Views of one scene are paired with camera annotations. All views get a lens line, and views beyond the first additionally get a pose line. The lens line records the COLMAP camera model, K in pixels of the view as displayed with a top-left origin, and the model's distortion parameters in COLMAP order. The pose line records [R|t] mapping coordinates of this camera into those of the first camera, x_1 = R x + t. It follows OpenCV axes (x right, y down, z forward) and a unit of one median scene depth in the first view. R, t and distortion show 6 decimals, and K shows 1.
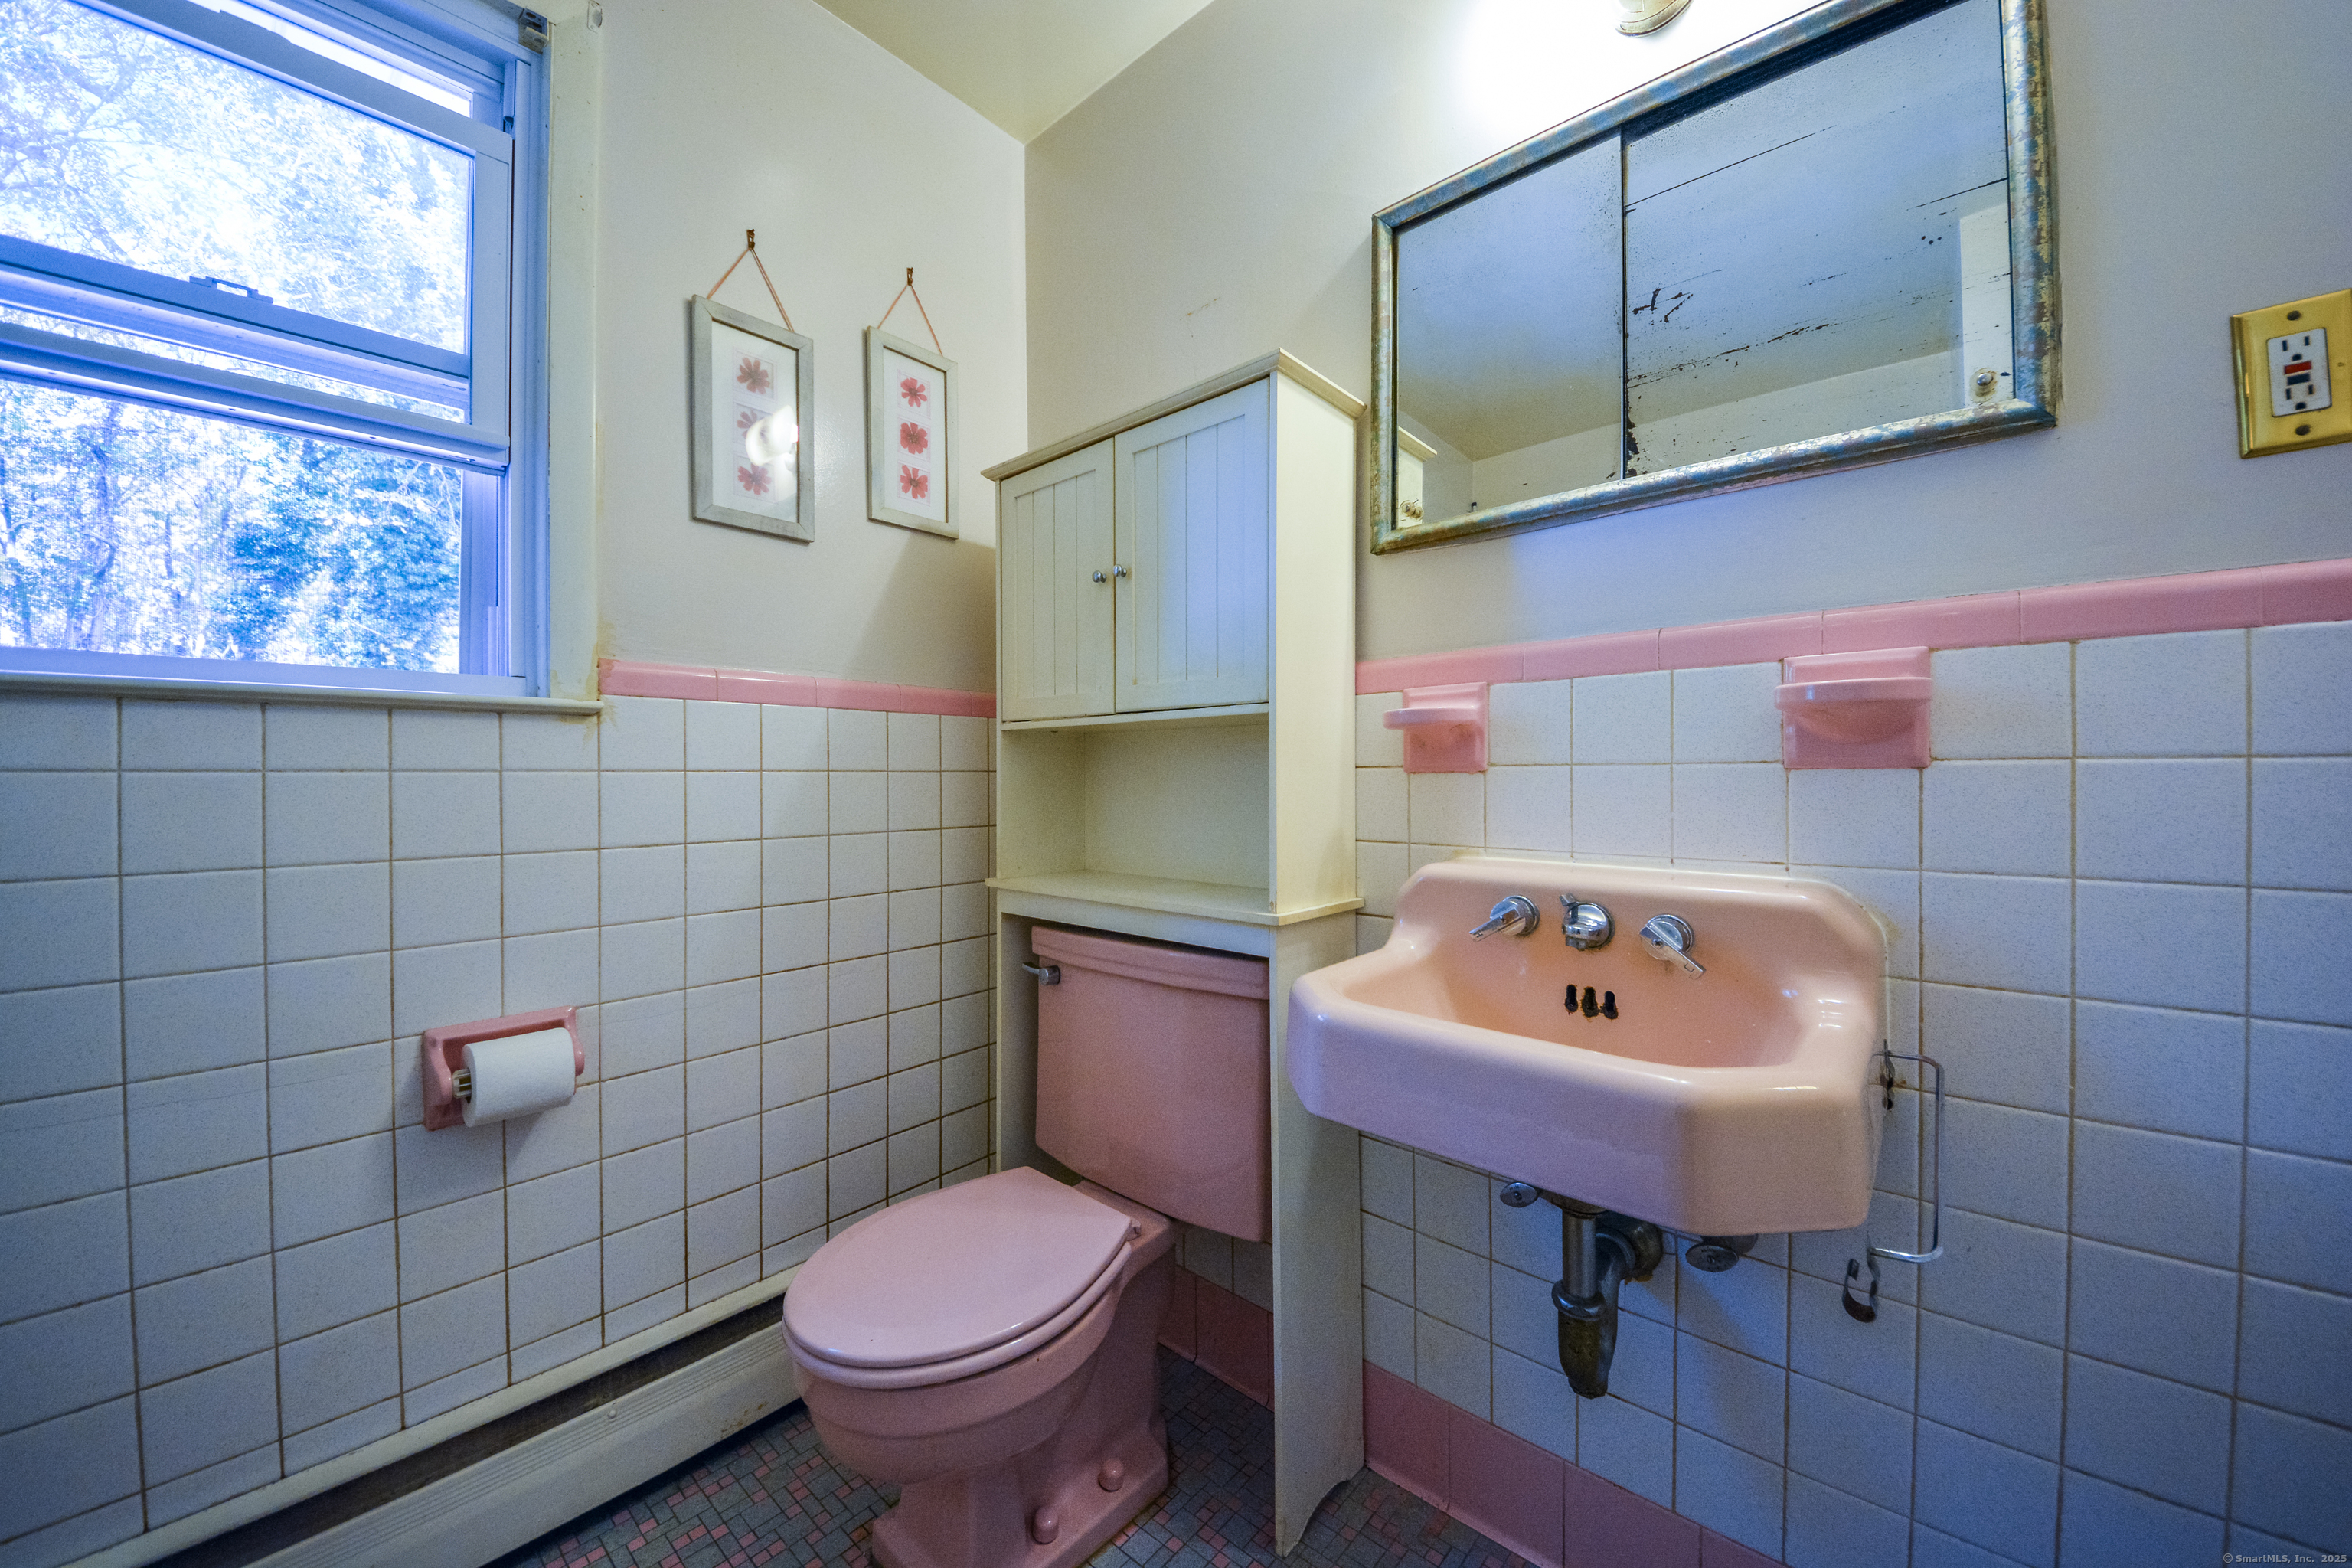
lens RADIAL K [[825.6, 0, 1178.0], [0, 825.6, 767.4], [0, 0, 1]] dist [-0.009497, -0.000093]
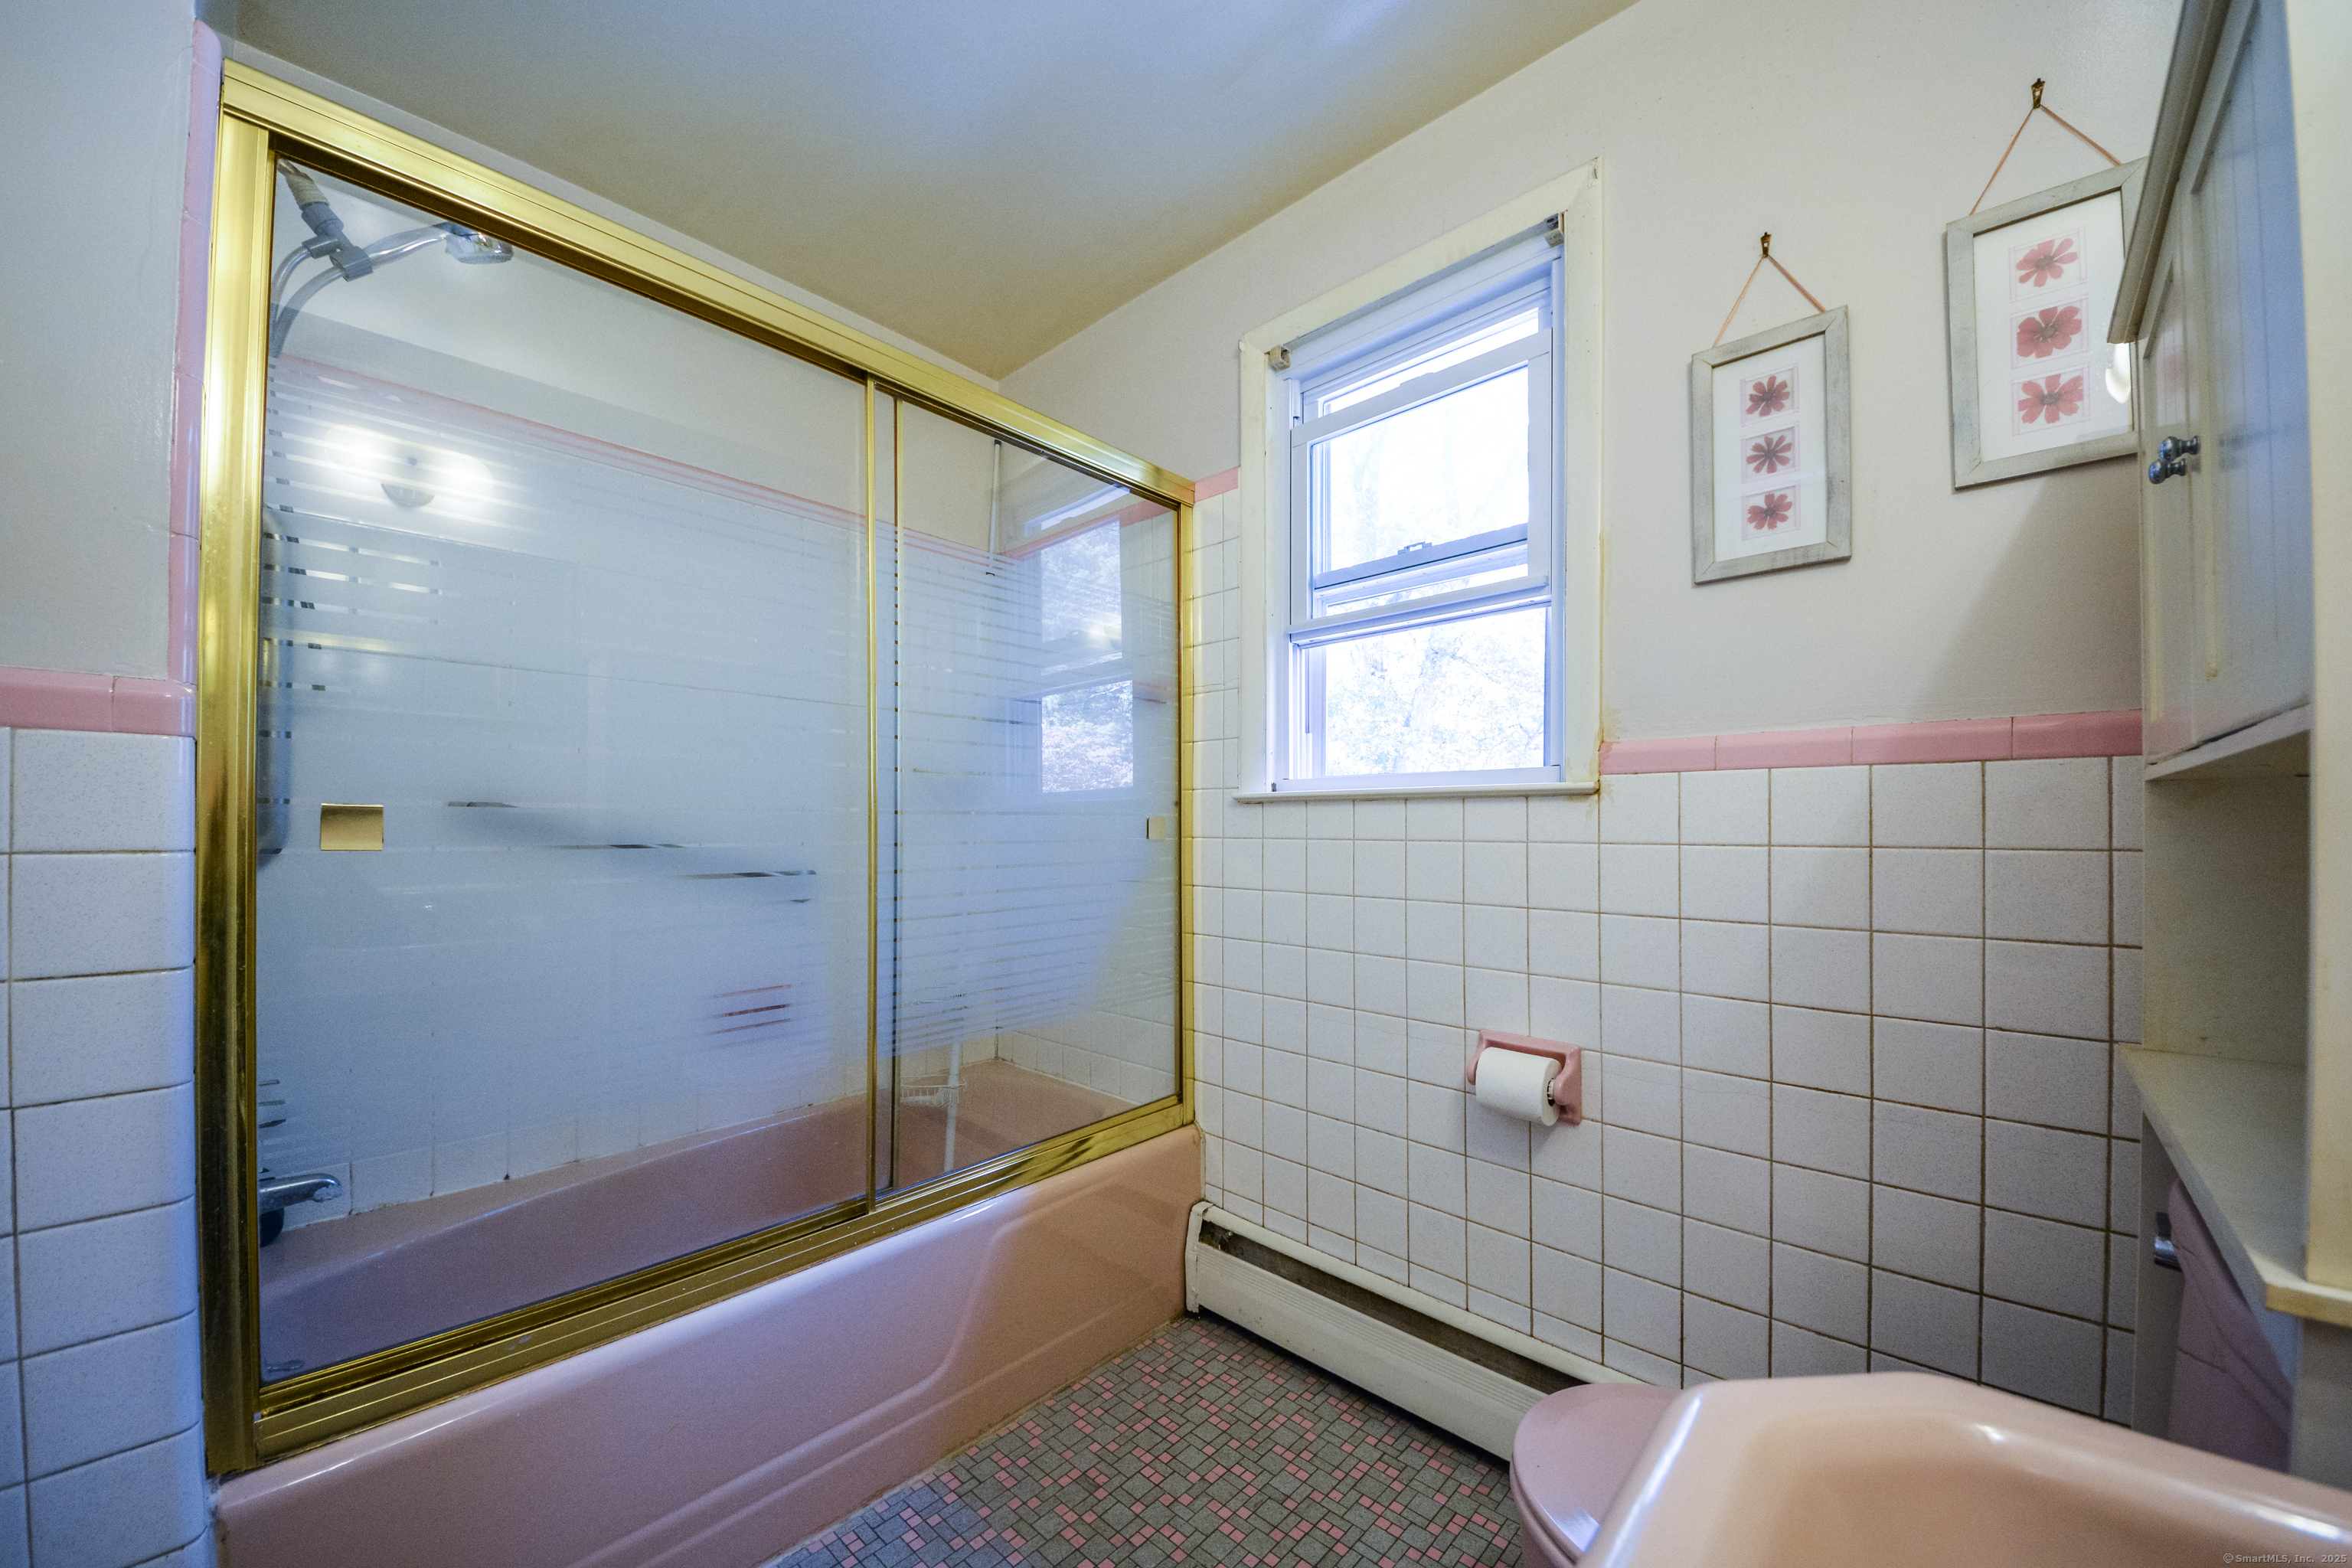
lens RADIAL K [[866.9, 0, 1239.0], [0, 866.9, 831.7], [0, 0, 1]] dist [-0.000916, -0.000102]
pose [[0.019248, 0.000035, -0.999815, 0.422965], [-0.003600, 0.999994, -0.000035, -0.008284], [0.999808, 0.003600, 0.019248, 0.443599]]
